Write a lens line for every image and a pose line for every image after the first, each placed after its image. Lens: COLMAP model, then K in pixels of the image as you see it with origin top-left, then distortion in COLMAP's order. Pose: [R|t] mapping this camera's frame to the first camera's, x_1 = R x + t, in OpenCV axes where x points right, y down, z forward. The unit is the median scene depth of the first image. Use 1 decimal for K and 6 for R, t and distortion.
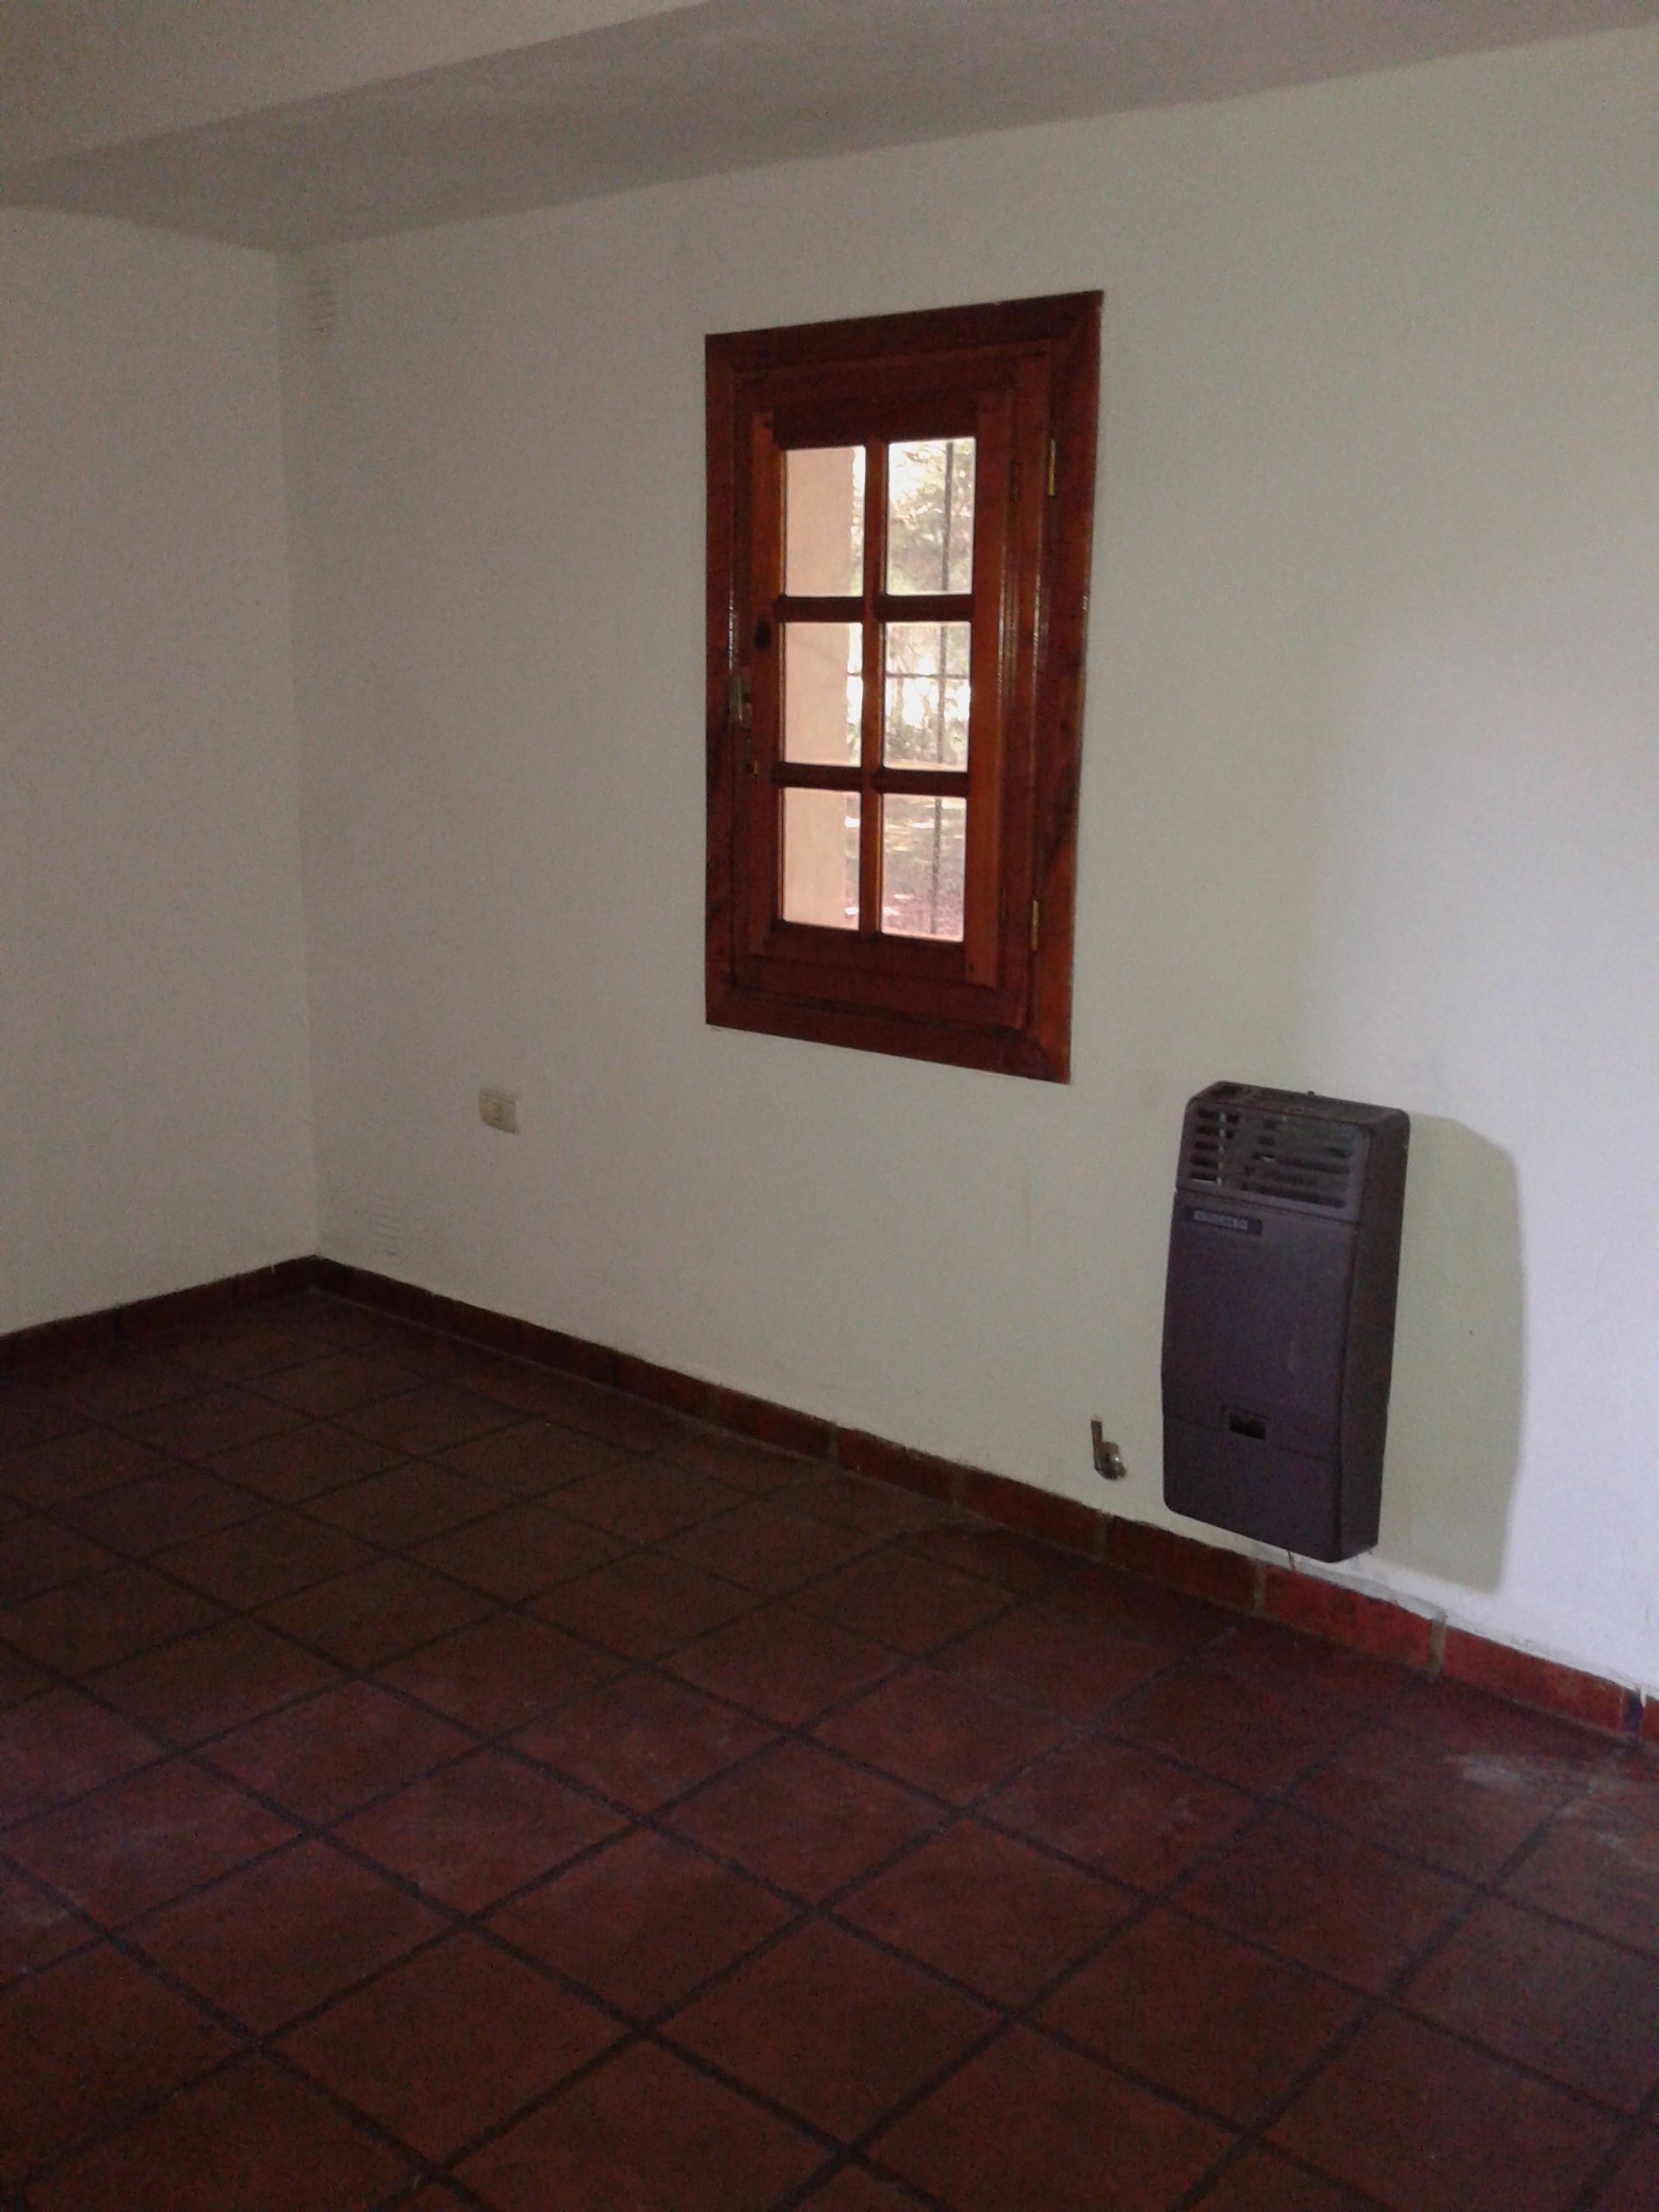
lens RADIAL K [[2036.5, 0, 829.5], [0, 2036.5, 1106.0], [0, 0, 1]] dist [0.074007, -0.190788]
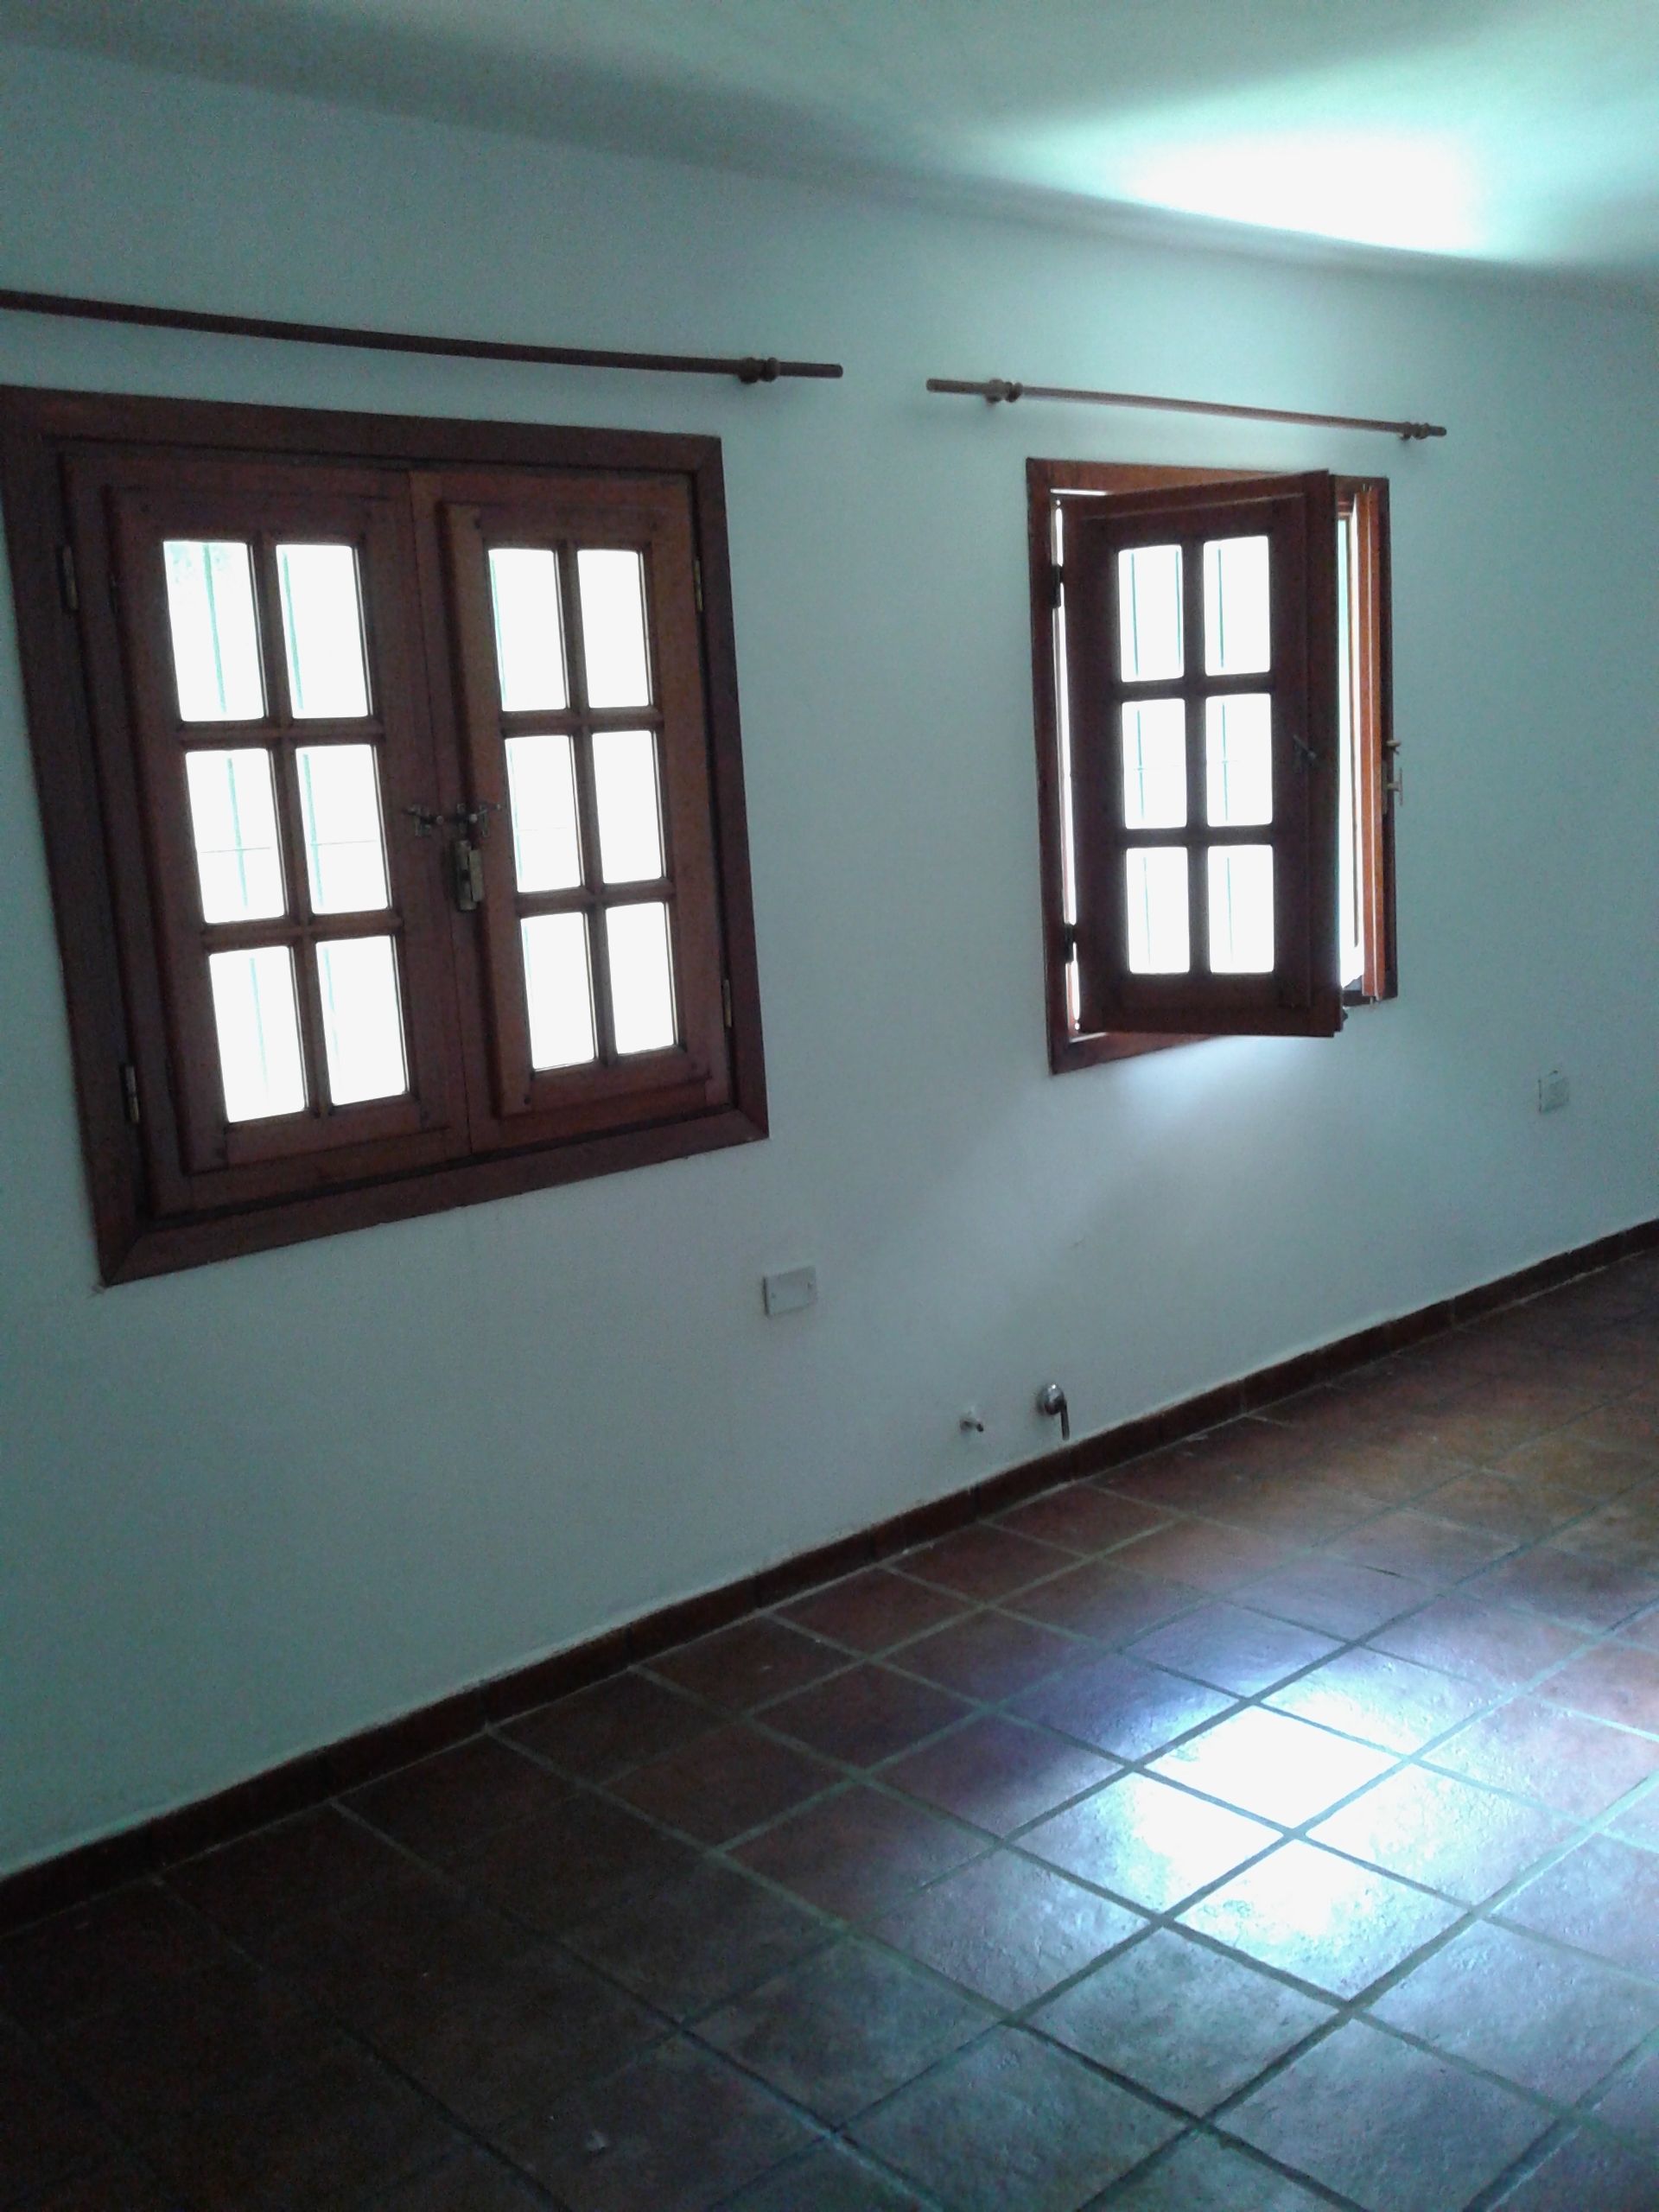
lens RADIAL K [[2036.5, 0, 829.5], [0, 2036.5, 1106.0], [0, 0, 1]] dist [0.074007, -0.190788]
pose [[0.316243, -0.192711, 0.928899, -0.847481], [0.270159, 0.956902, 0.106545, -0.143745], [-0.909398, 0.217256, 0.354677, 0.608374]]
